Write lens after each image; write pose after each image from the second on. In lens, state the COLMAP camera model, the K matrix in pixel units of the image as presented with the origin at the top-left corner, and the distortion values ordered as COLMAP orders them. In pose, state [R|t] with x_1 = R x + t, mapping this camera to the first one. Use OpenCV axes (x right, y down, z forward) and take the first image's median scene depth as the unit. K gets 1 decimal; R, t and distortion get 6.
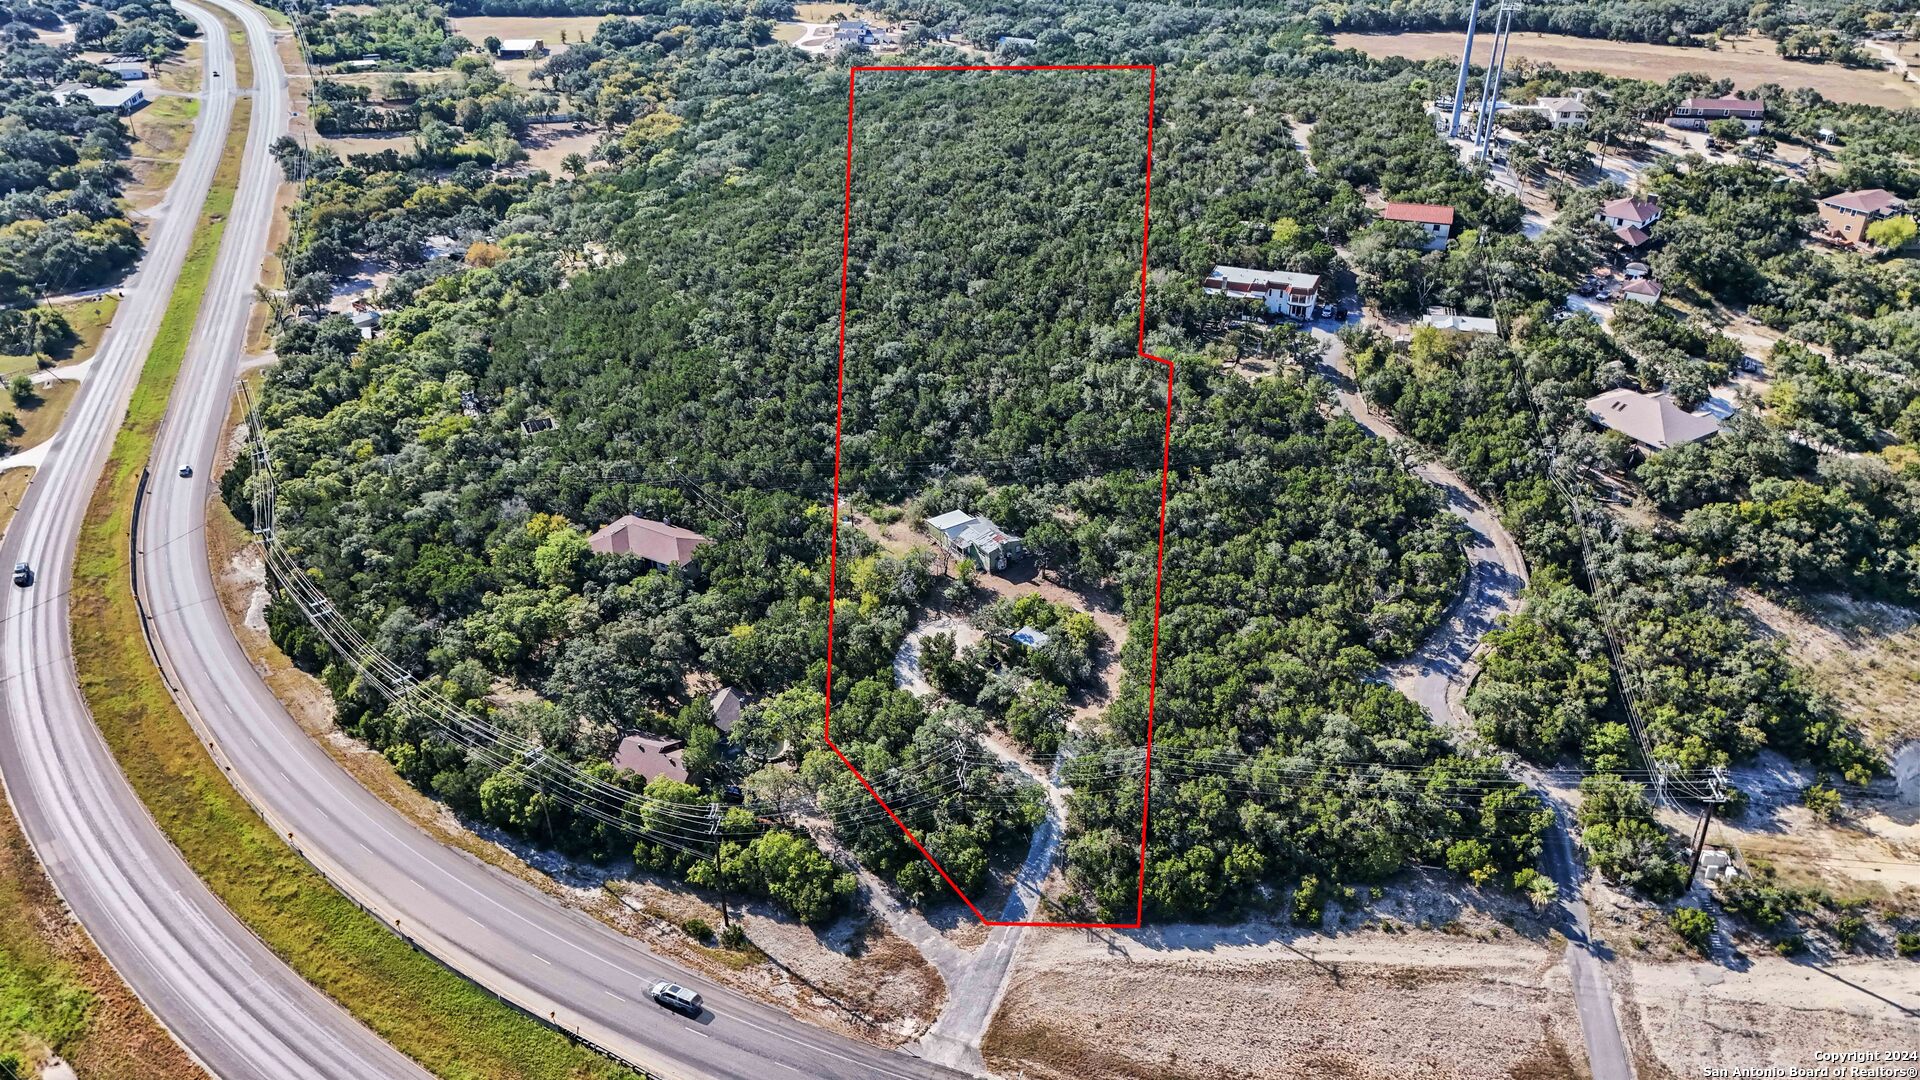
lens RADIAL K [[1420.4, 0, 967.4], [0, 1420.4, 554.4], [0, 0, 1]] dist [0.074785, -0.072846]
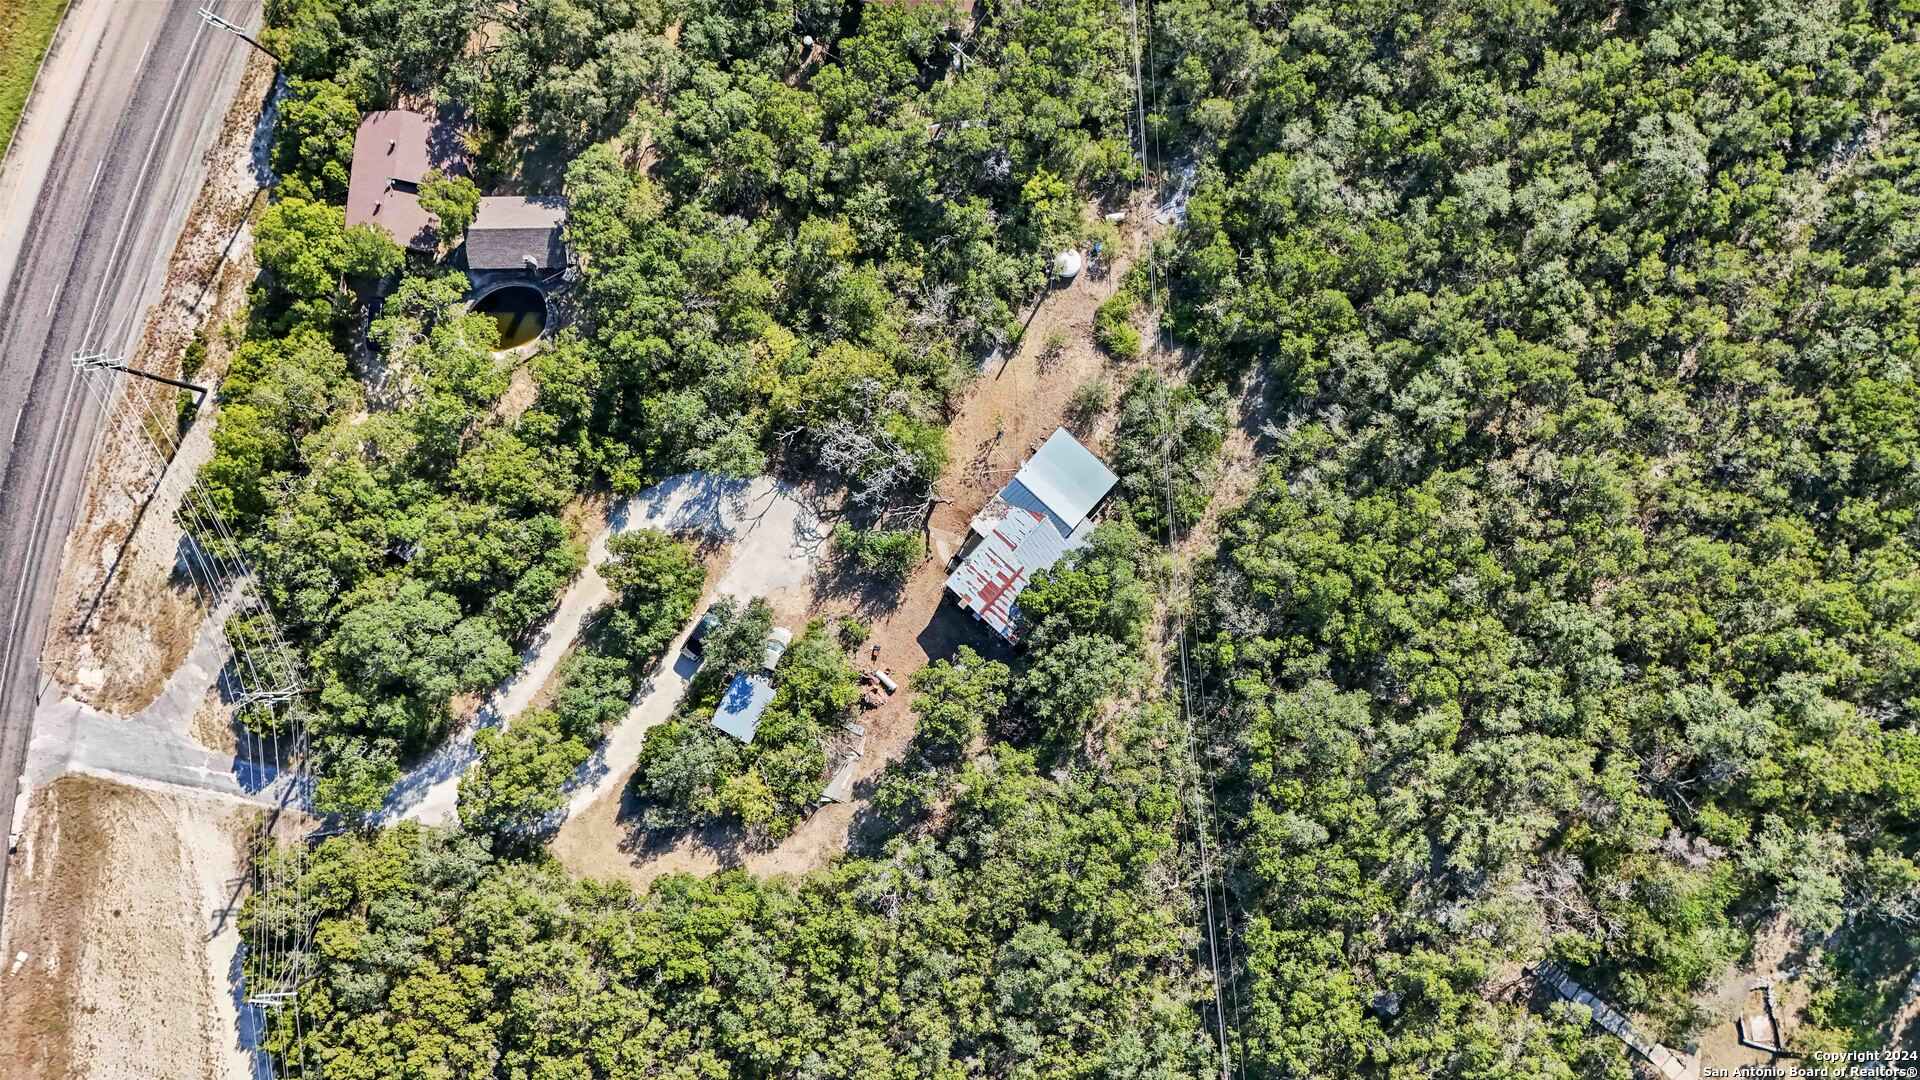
lens RADIAL K [[1420.4, 0, 959.7], [0, 1420.4, 530.7], [0, 0, 1]] dist [0.074785, -0.072846]
pose [[0.239352, 0.970868, -0.011188, 0.004033], [-0.481587, 0.128717, 0.866894, -0.473649], [0.843080, -0.202105, 0.498366, 0.782799]]
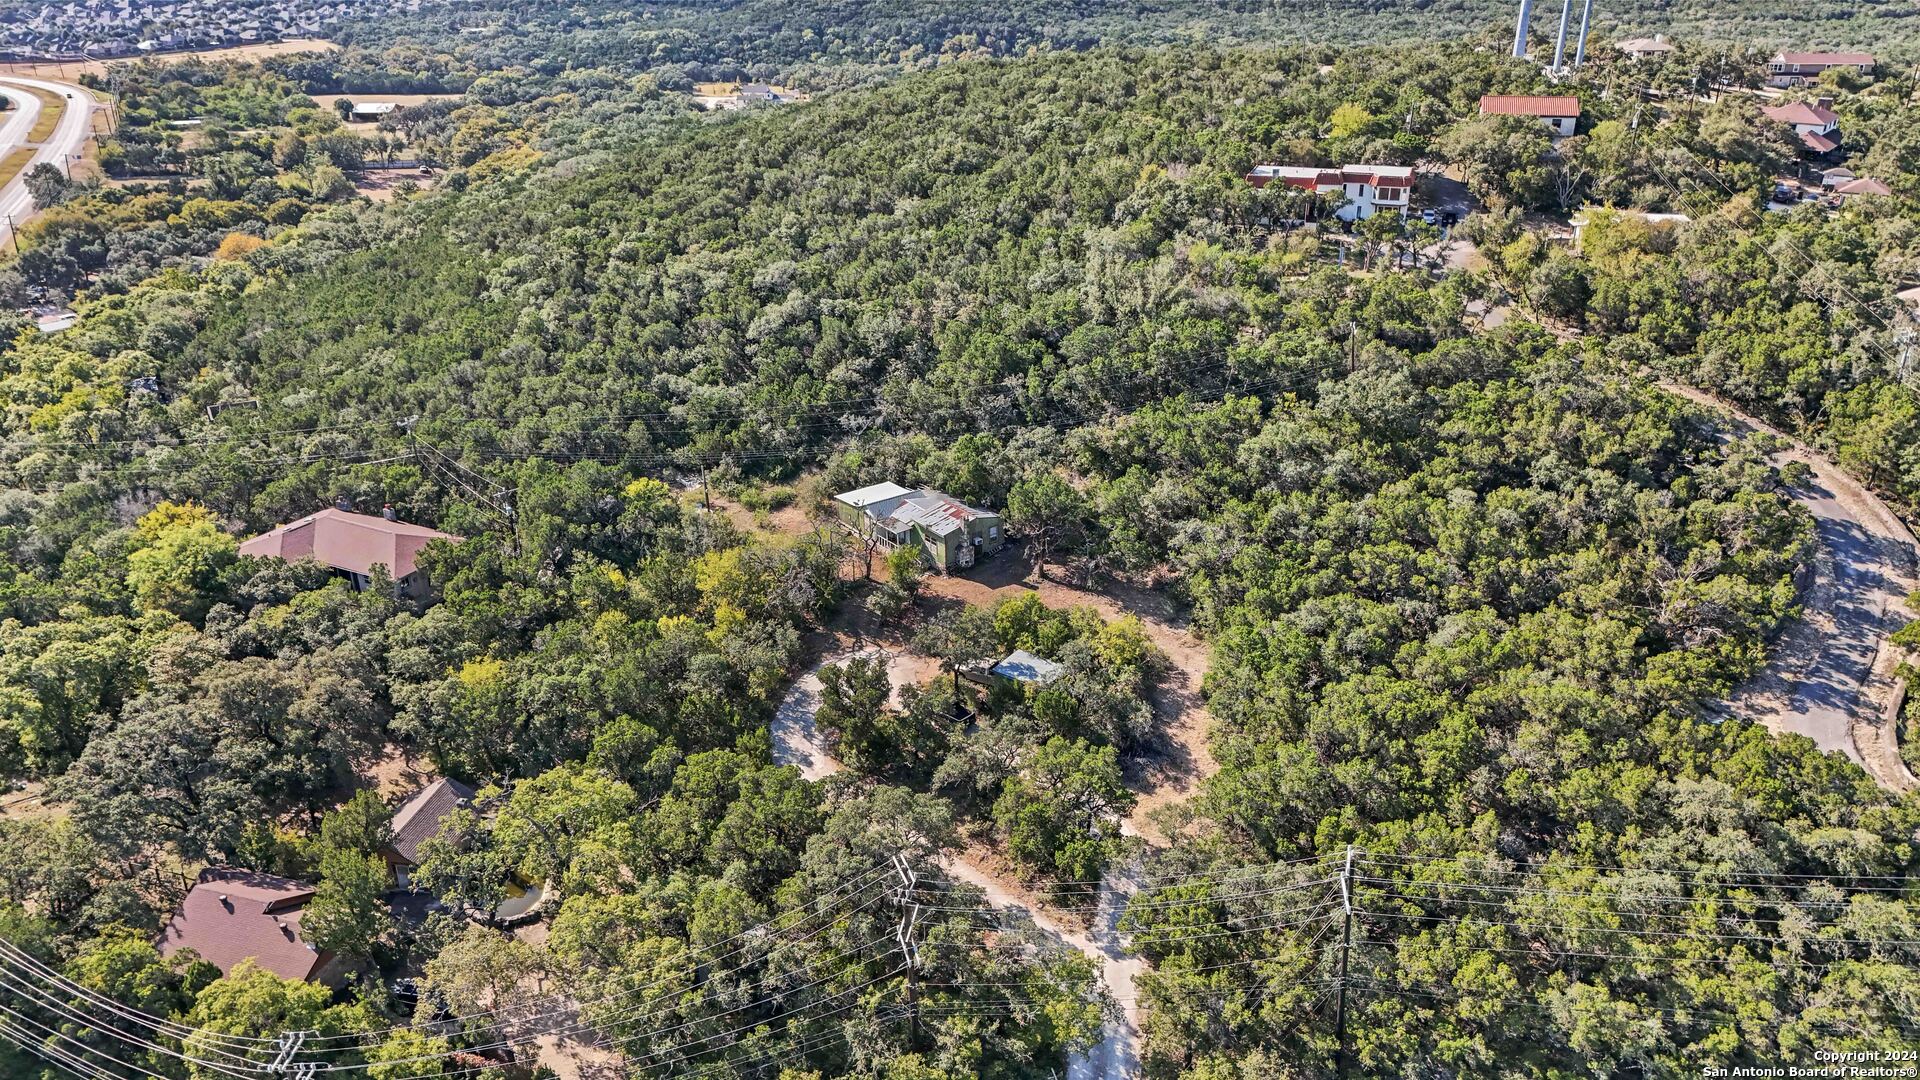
lens RADIAL K [[1420.4, 0, 961.5], [0, 1420.4, 548.8], [0, 0, 1]] dist [0.074785, -0.072846]
pose [[0.998648, -0.021526, 0.047324, -0.004775], [0.026781, 0.993192, -0.113367, 0.071862], [-0.044561, 0.114481, 0.992426, 0.455212]]
